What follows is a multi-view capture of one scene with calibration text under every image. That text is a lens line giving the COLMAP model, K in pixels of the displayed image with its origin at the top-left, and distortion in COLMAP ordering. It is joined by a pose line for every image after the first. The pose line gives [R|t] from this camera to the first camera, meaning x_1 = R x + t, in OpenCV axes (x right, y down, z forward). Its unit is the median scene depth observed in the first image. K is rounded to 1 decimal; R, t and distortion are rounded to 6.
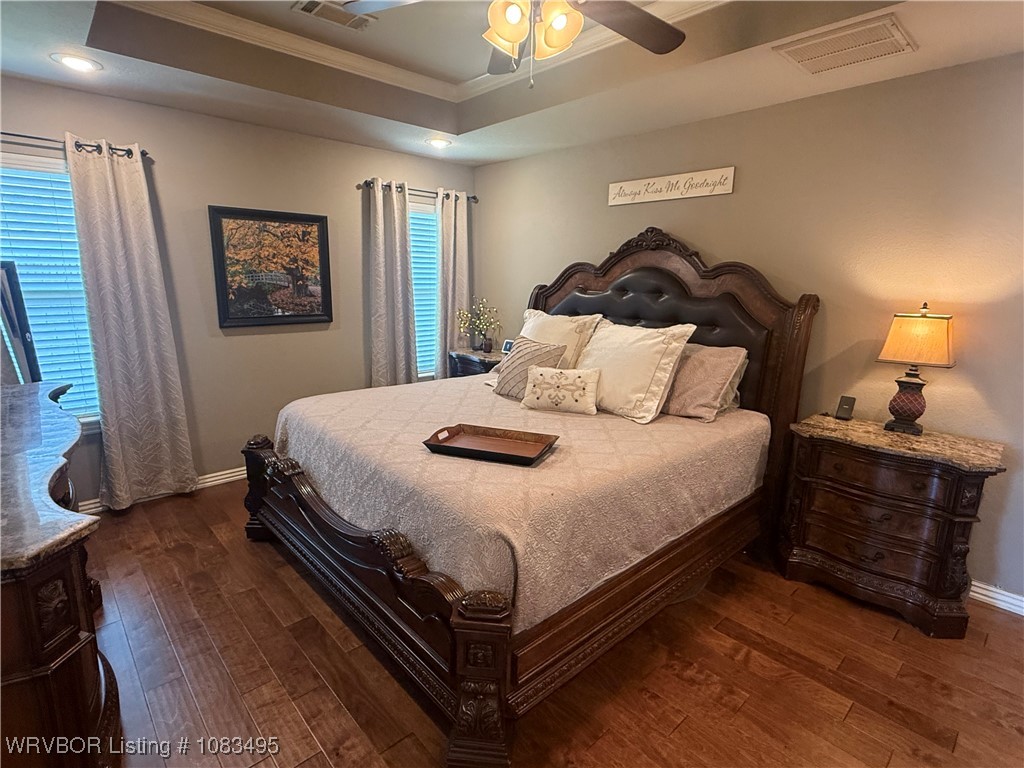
lens RADIAL K [[521.3, 0, 510.8], [0, 521.3, 387.0], [0, 0, 1]] dist [-0.000925, -0.000016]
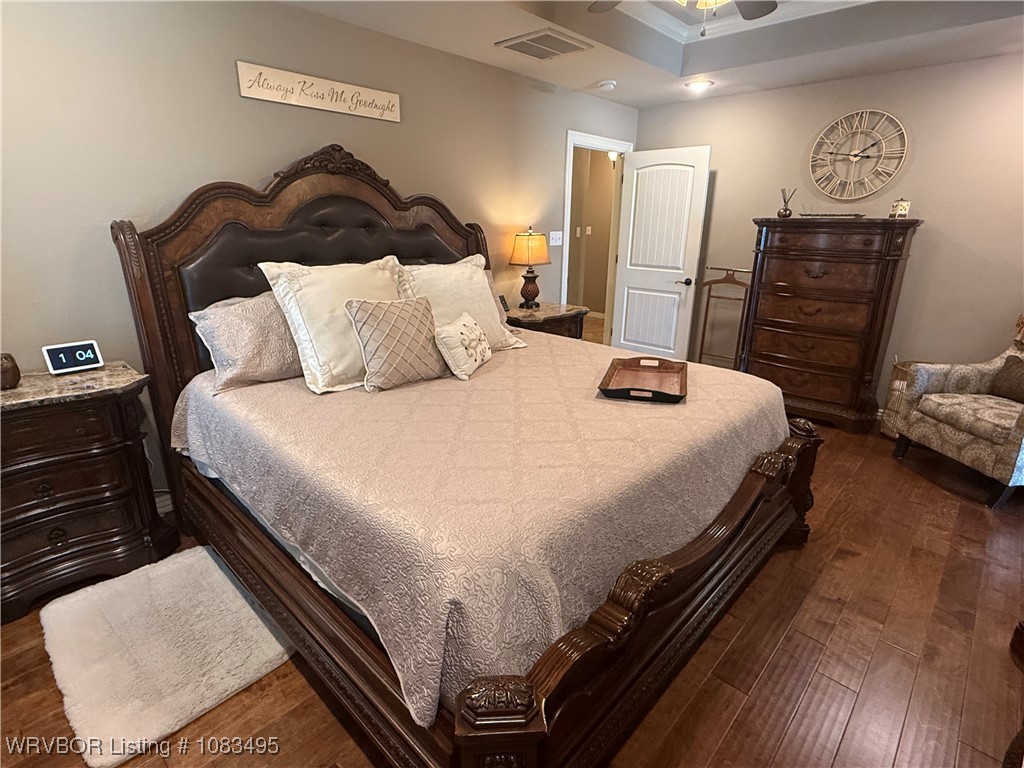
lens RADIAL K [[521.3, 0, 512.3], [0, 521.3, 384.4], [0, 0, 1]] dist [-0.000925, -0.000016]
pose [[-0.064752, -0.319309, 0.945436, -0.678637], [0.194076, 0.925304, 0.325801, -0.183237], [-0.978847, 0.204583, 0.002055, 0.857920]]
